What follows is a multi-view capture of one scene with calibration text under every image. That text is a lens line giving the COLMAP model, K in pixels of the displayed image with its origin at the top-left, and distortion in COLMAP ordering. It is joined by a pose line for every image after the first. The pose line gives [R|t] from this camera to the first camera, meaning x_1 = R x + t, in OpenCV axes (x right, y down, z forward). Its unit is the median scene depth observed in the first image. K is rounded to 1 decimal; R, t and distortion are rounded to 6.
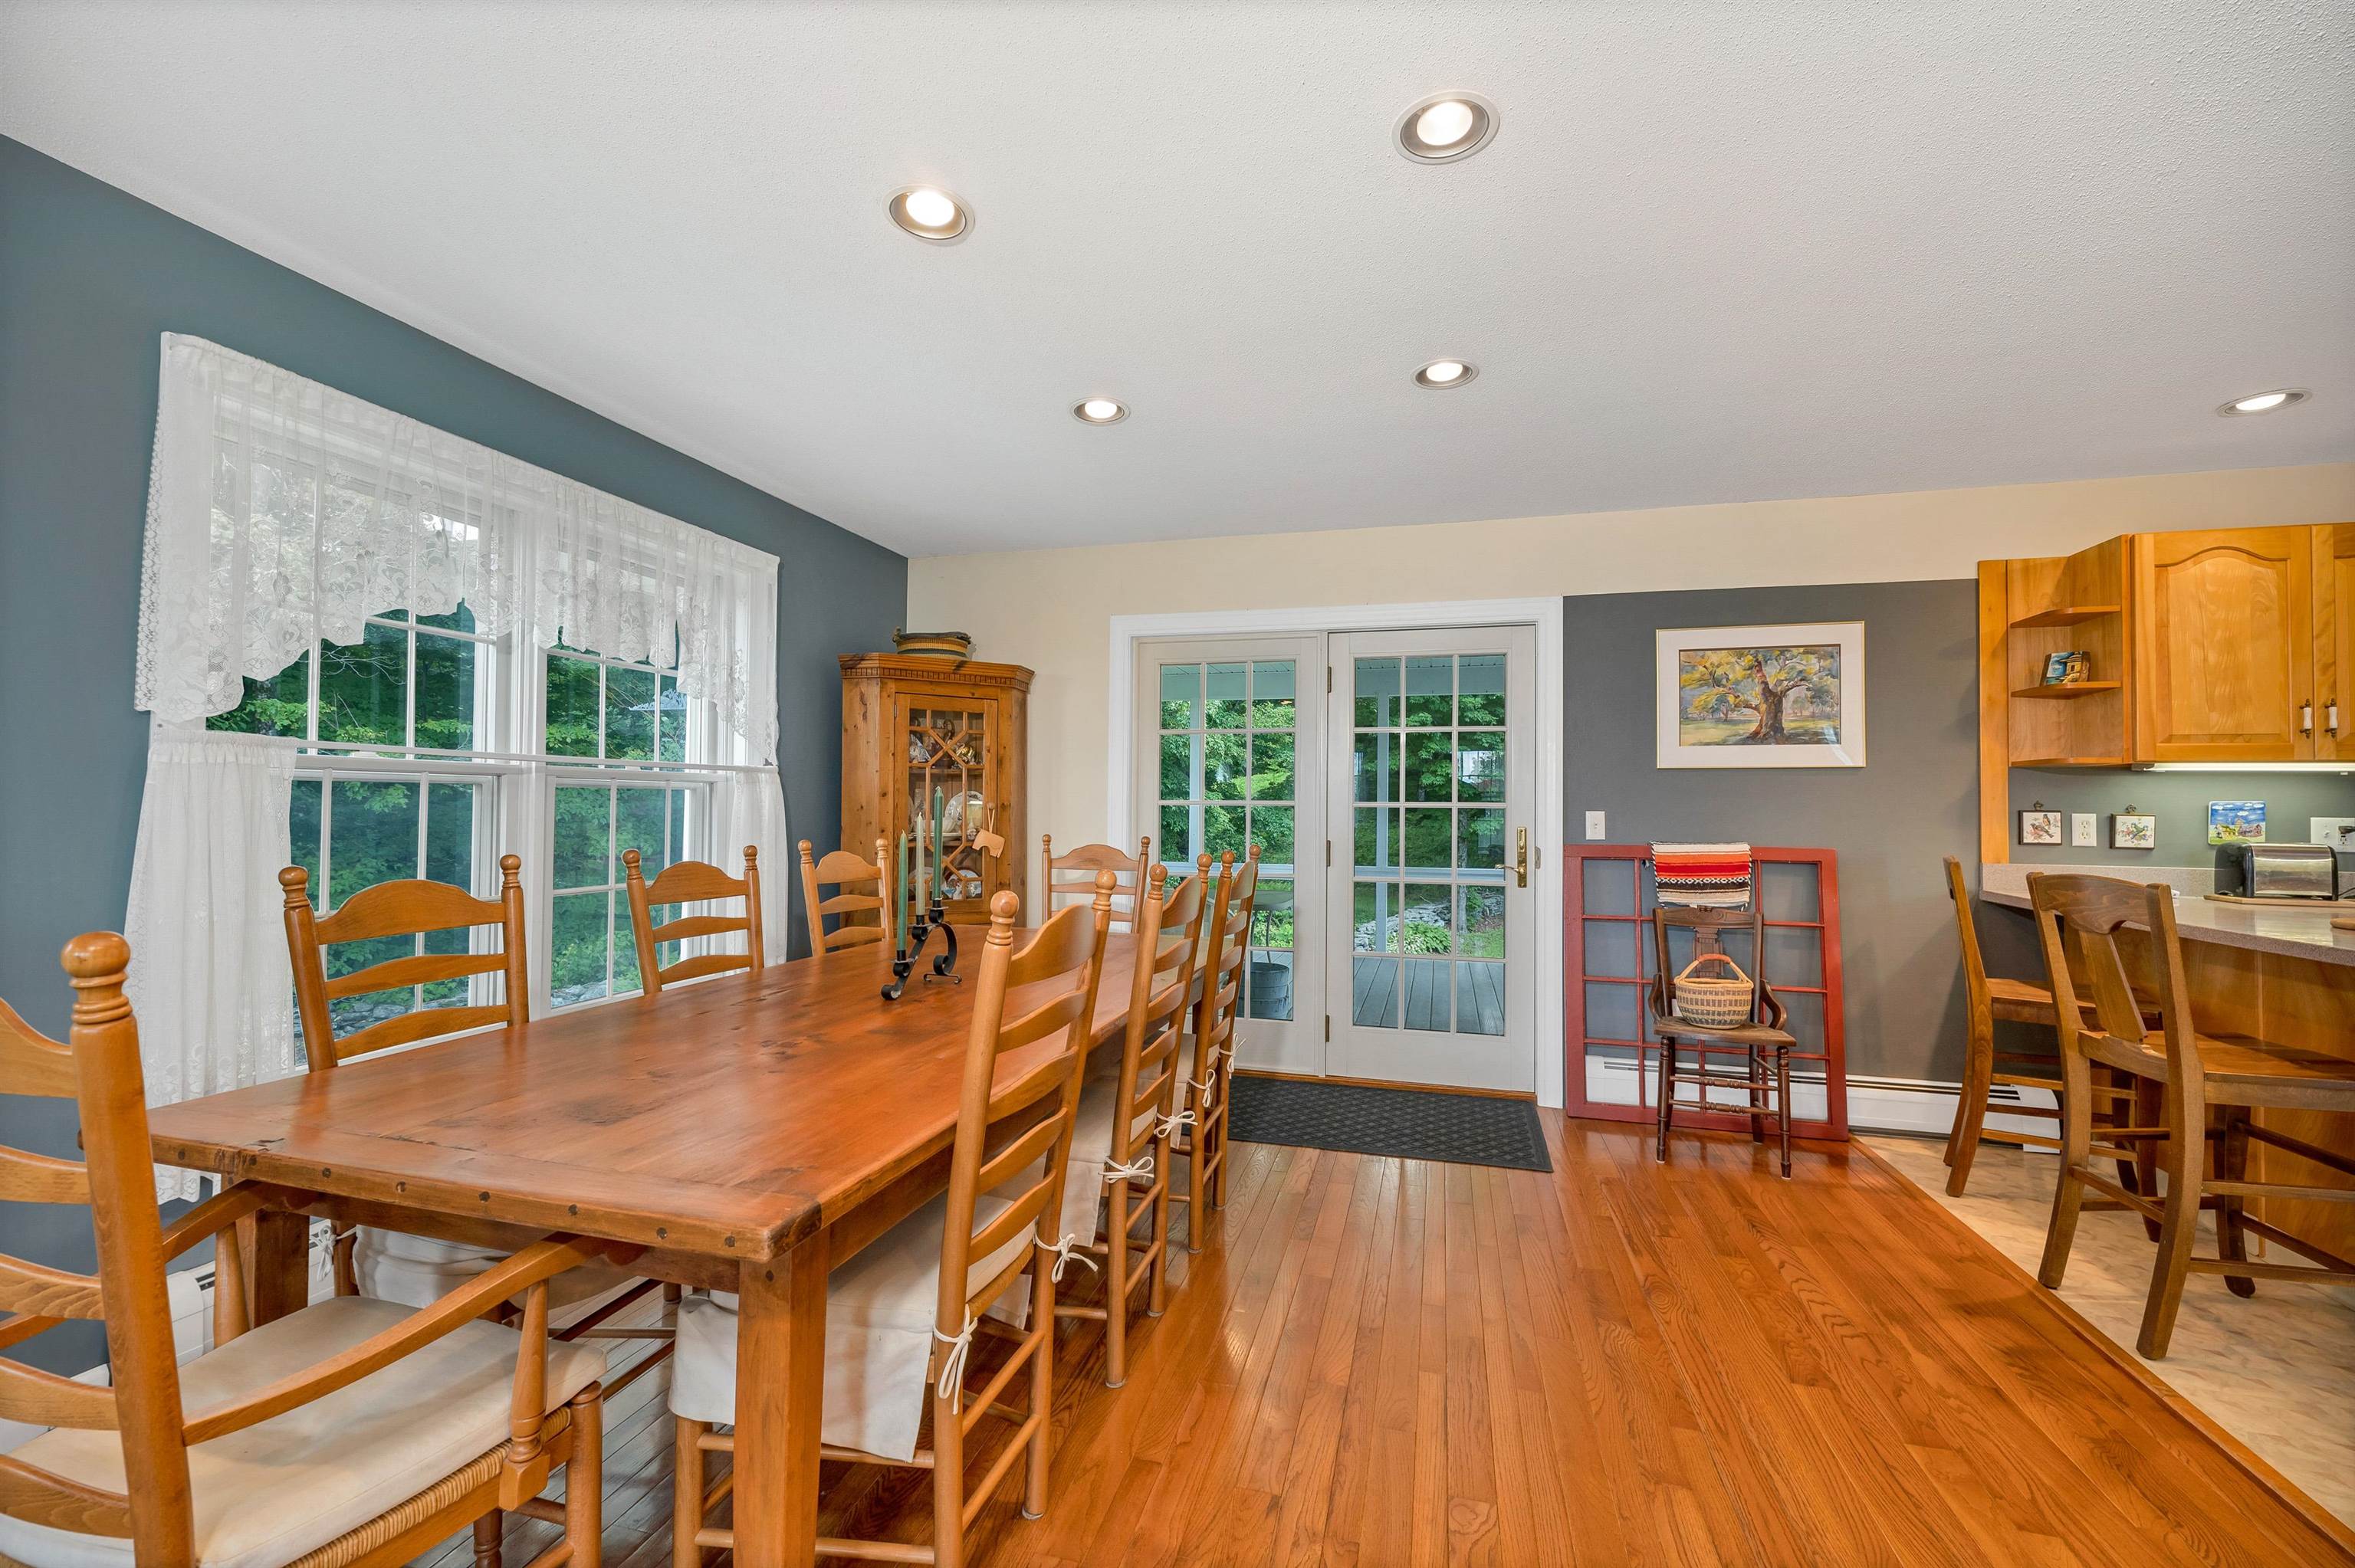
lens RADIAL K [[980.7, 0, 1170.3], [0, 980.7, 798.6], [0, 0, 1]] dist [0.000220, 0.000176]
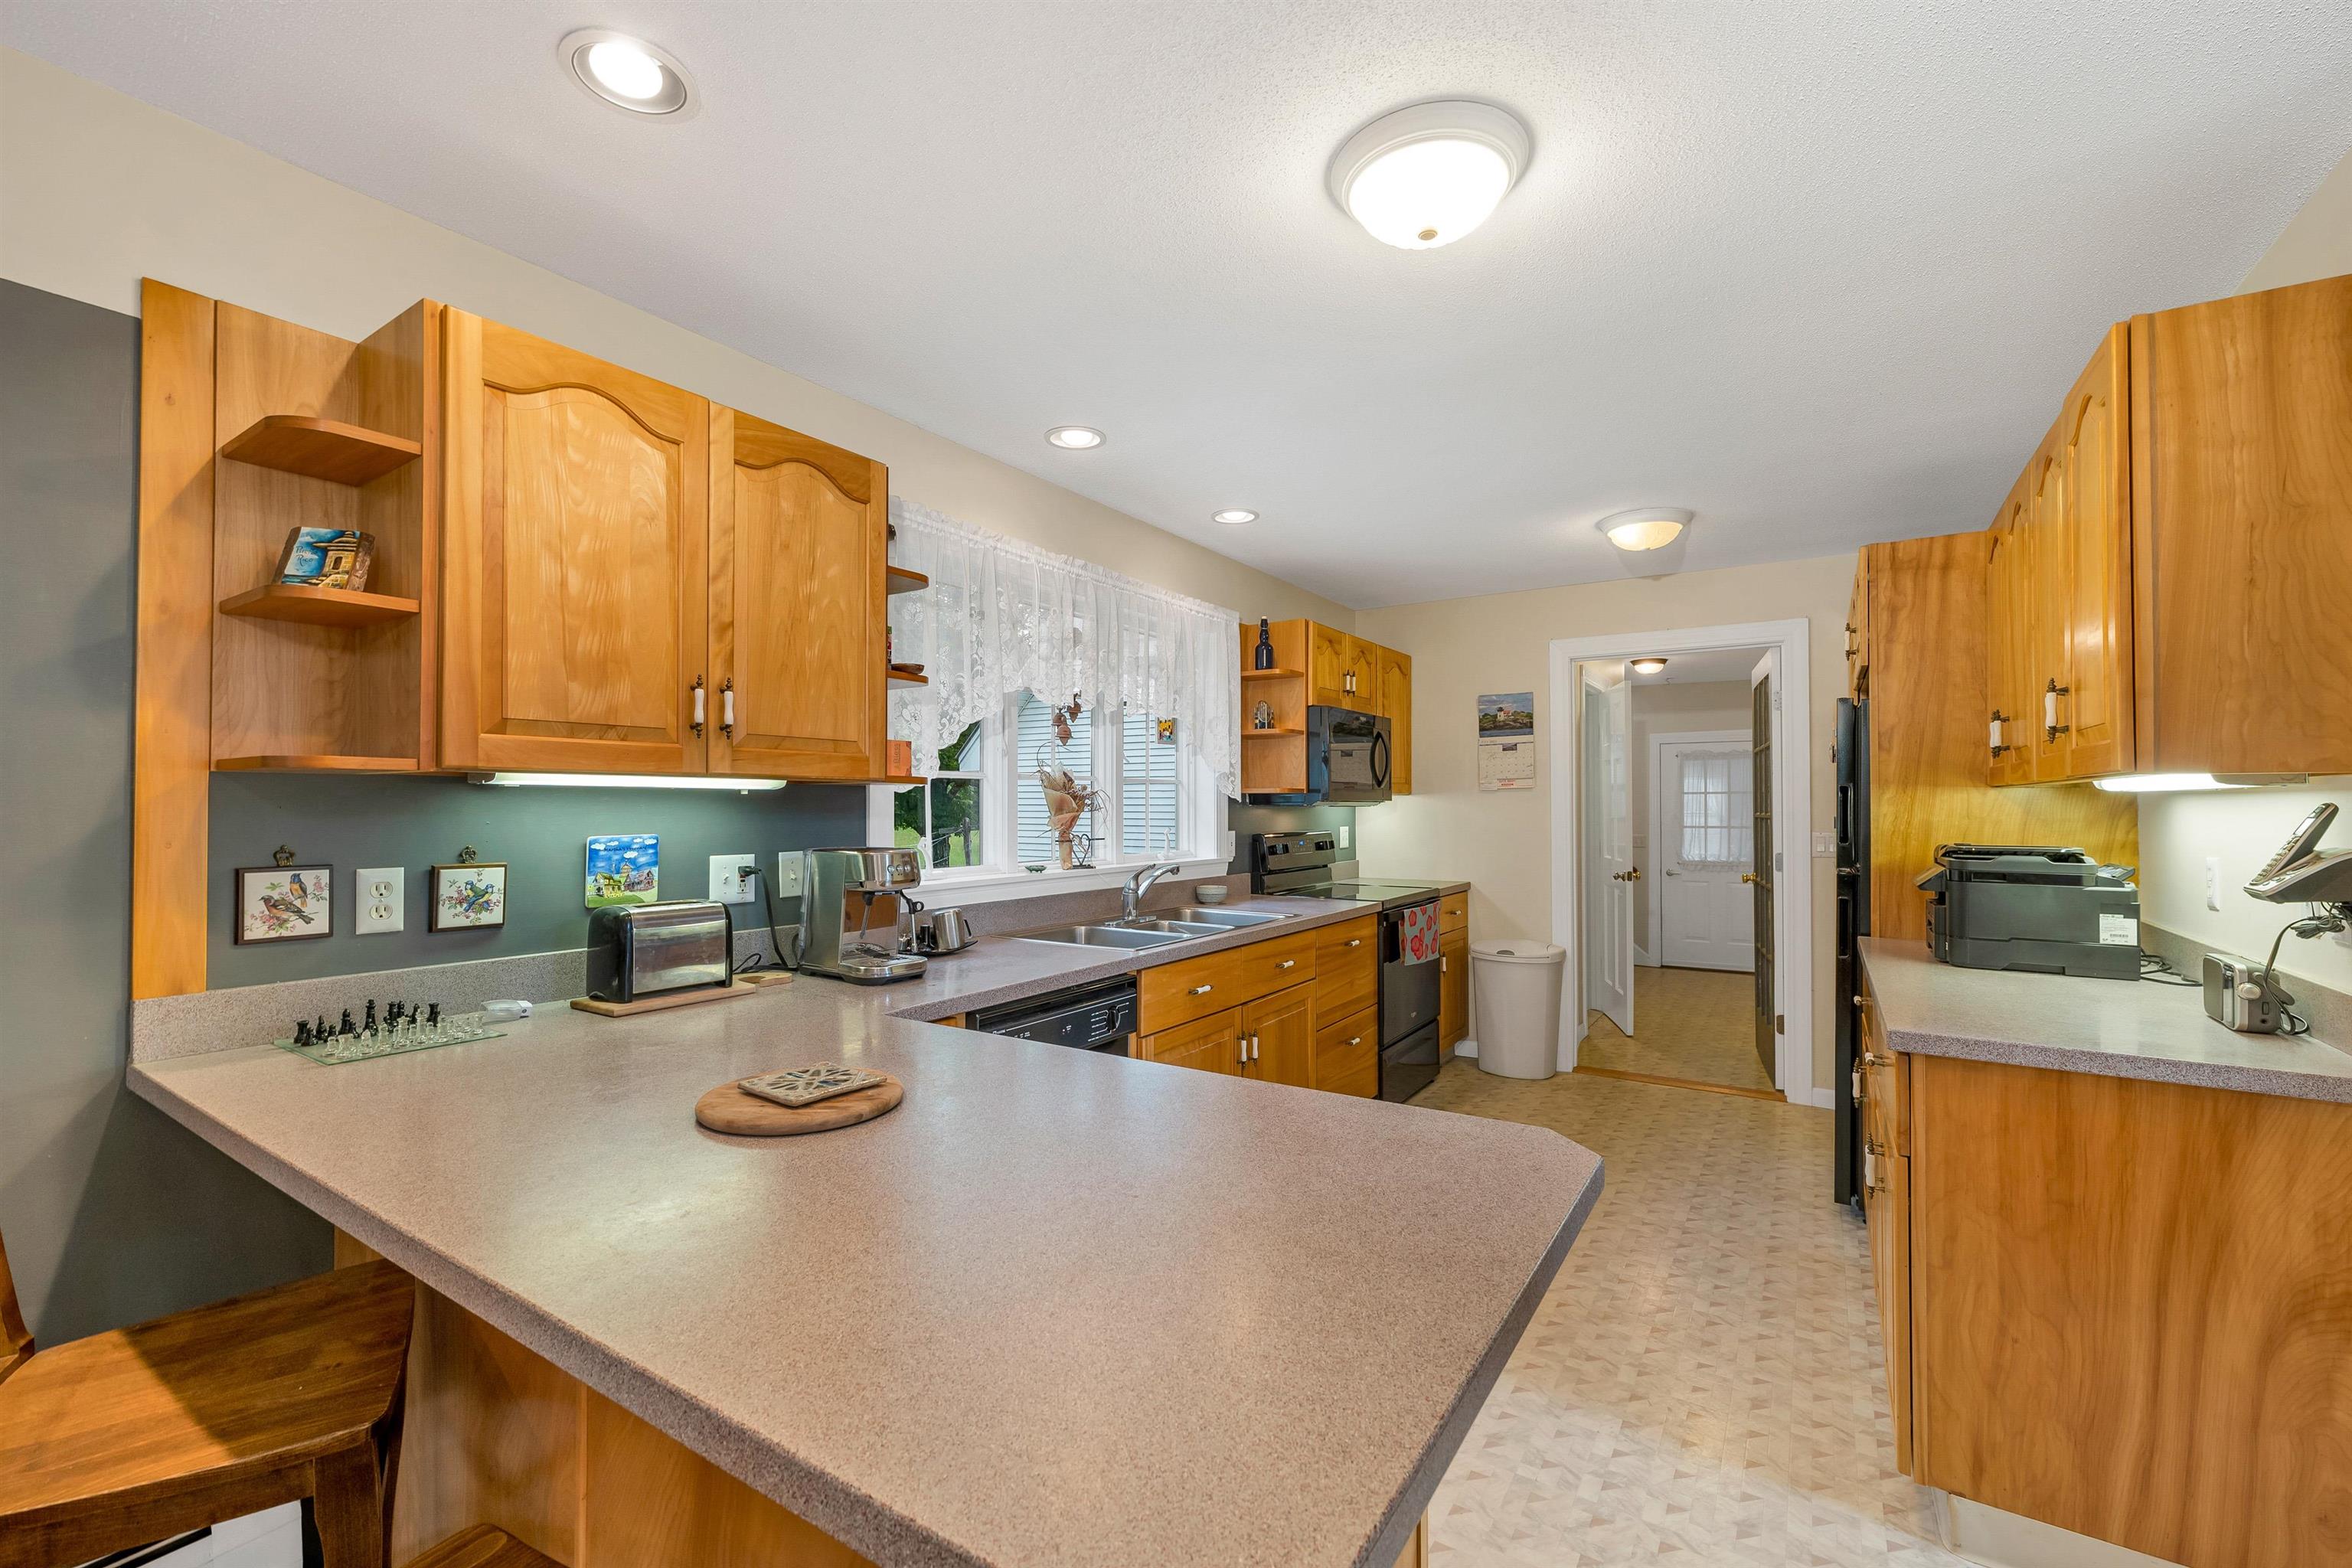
lens RADIAL K [[958.8, 0, 1130.4], [0, 958.8, 793.8], [0, 0, 1]] dist [0.003029, 0.000135]
pose [[0.313480, 0.003375, 0.949589, 0.604556], [-0.007406, 0.999972, -0.001109, -0.025395], [-0.949566, -0.006685, 0.313496, 0.499188]]
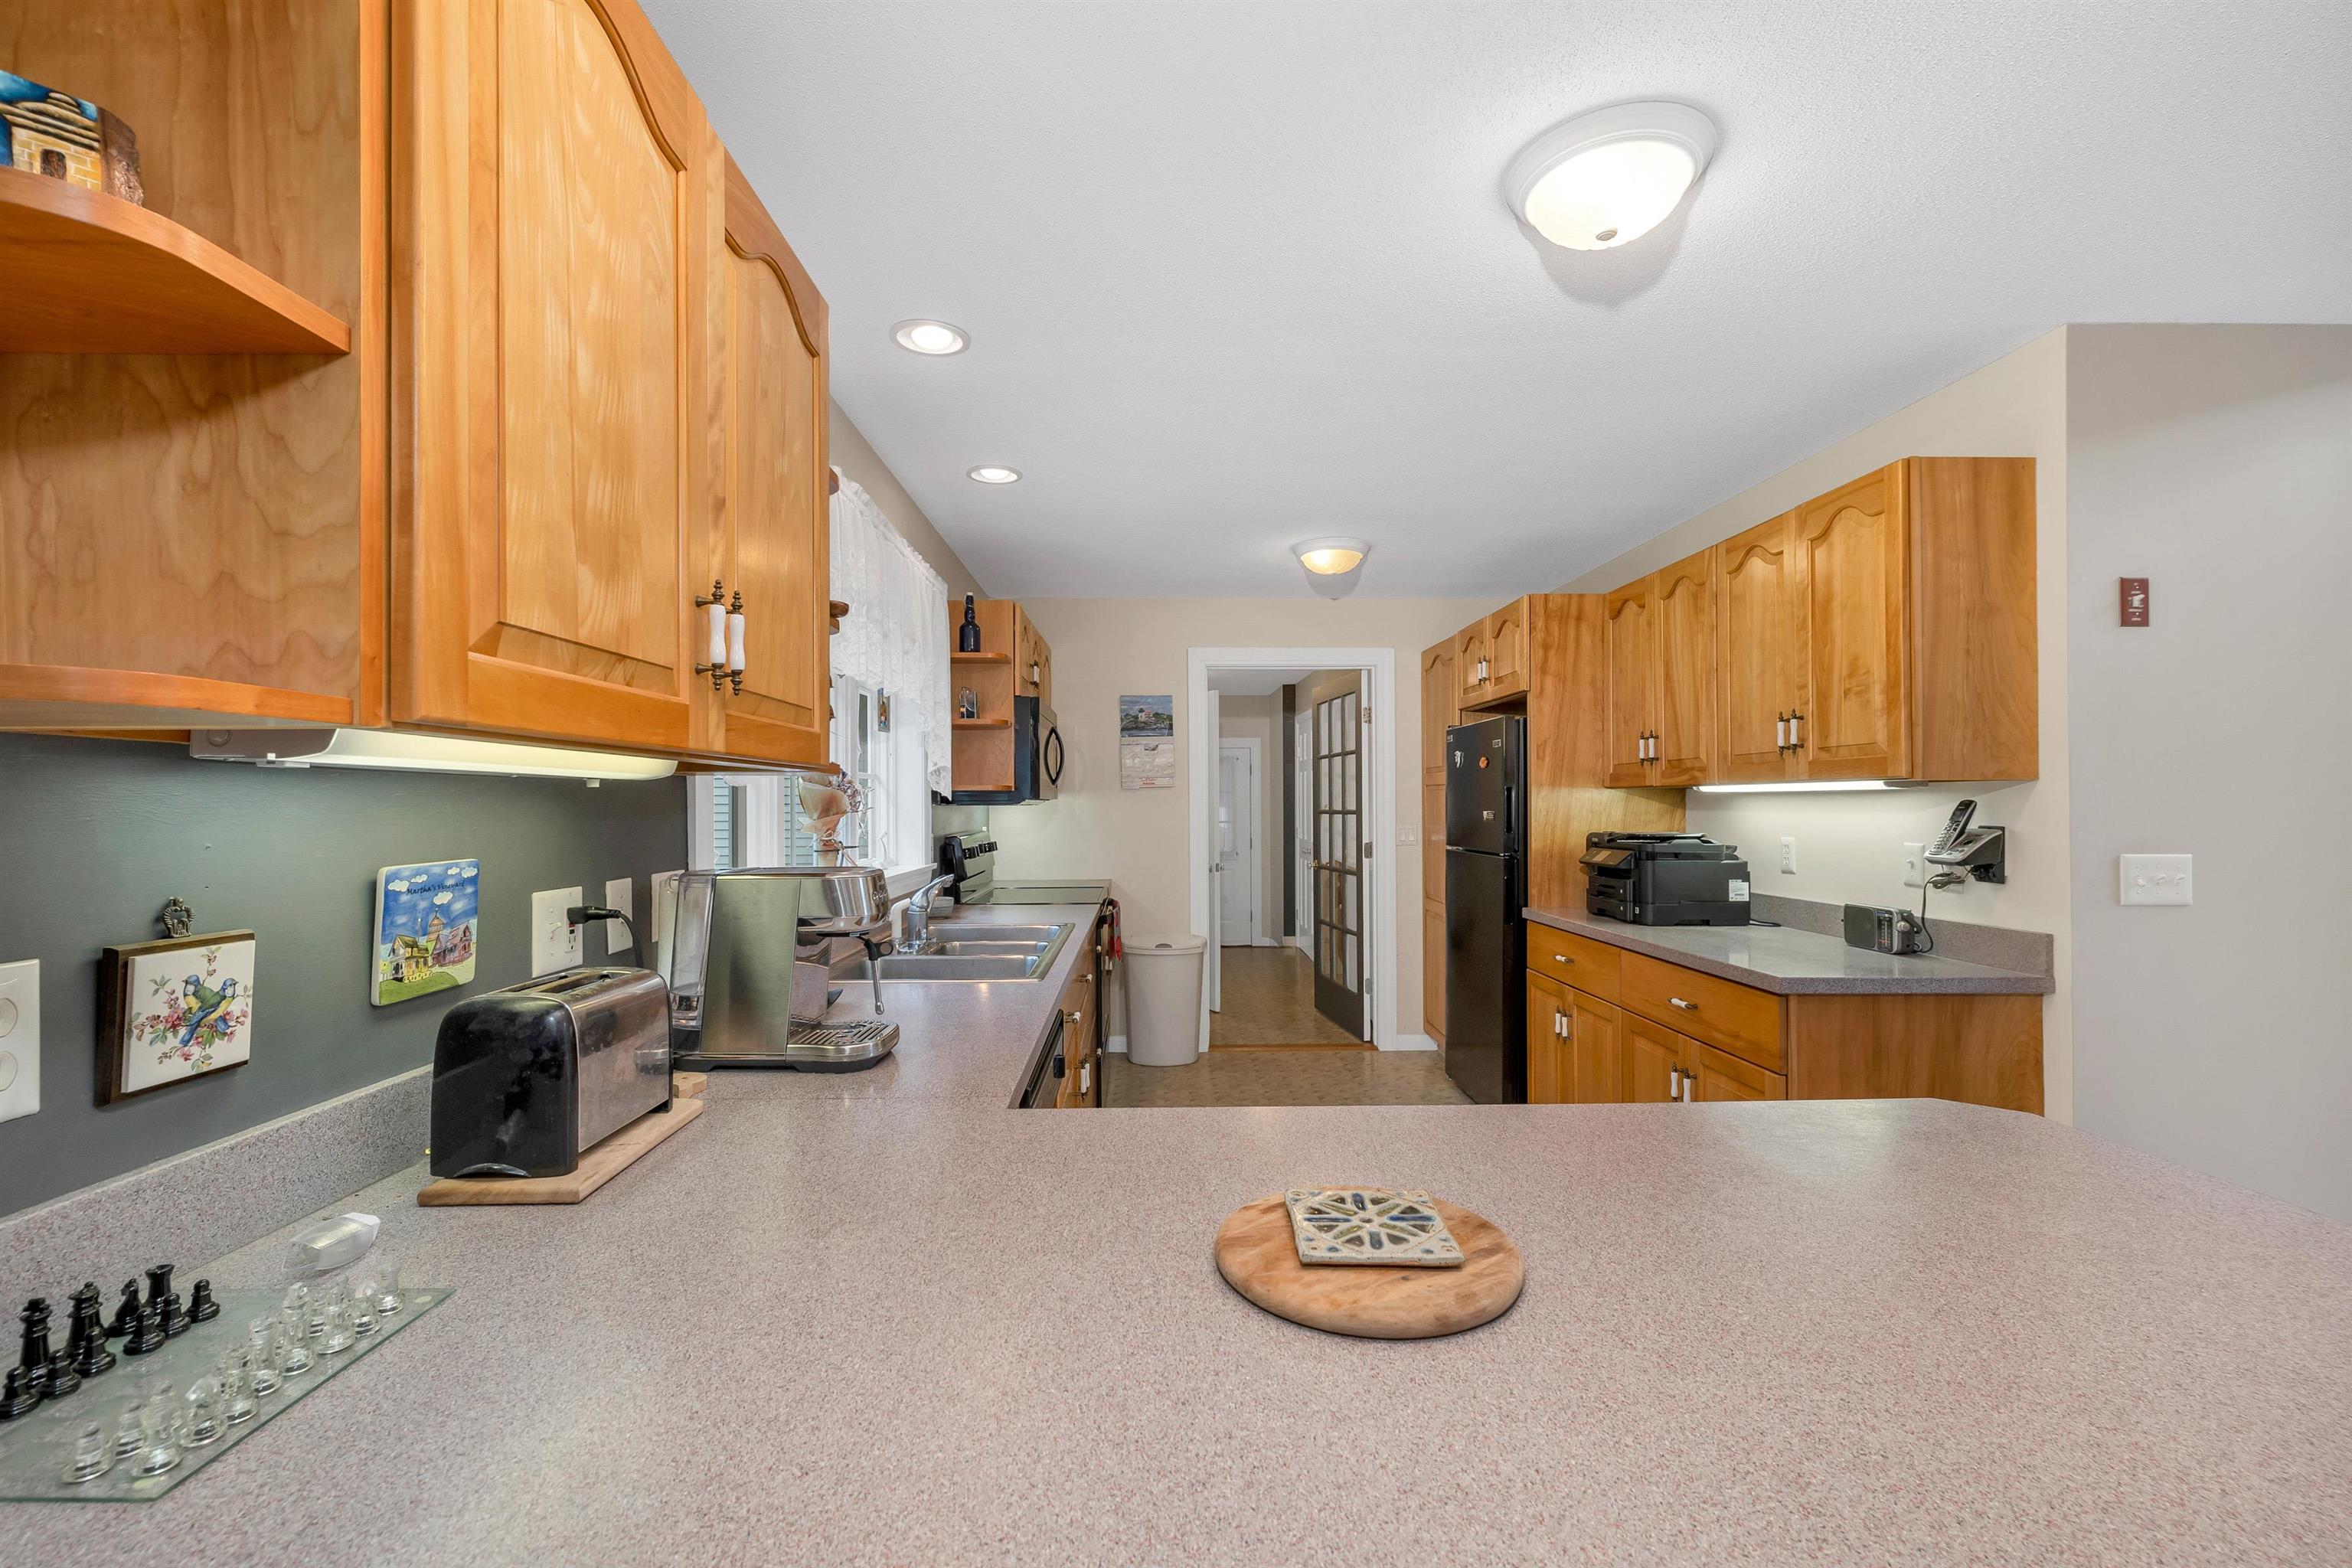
lens RADIAL K [[979.6, 0, 1168.8], [0, 979.6, 798.6], [0, 0, 1]] dist [0.000220, 0.000176]
pose [[-0.281369, -0.002755, 0.959596, 0.692369], [-0.009207, 0.999958, 0.000172, -0.021529], [-0.959555, -0.008787, -0.281383, 0.849062]]
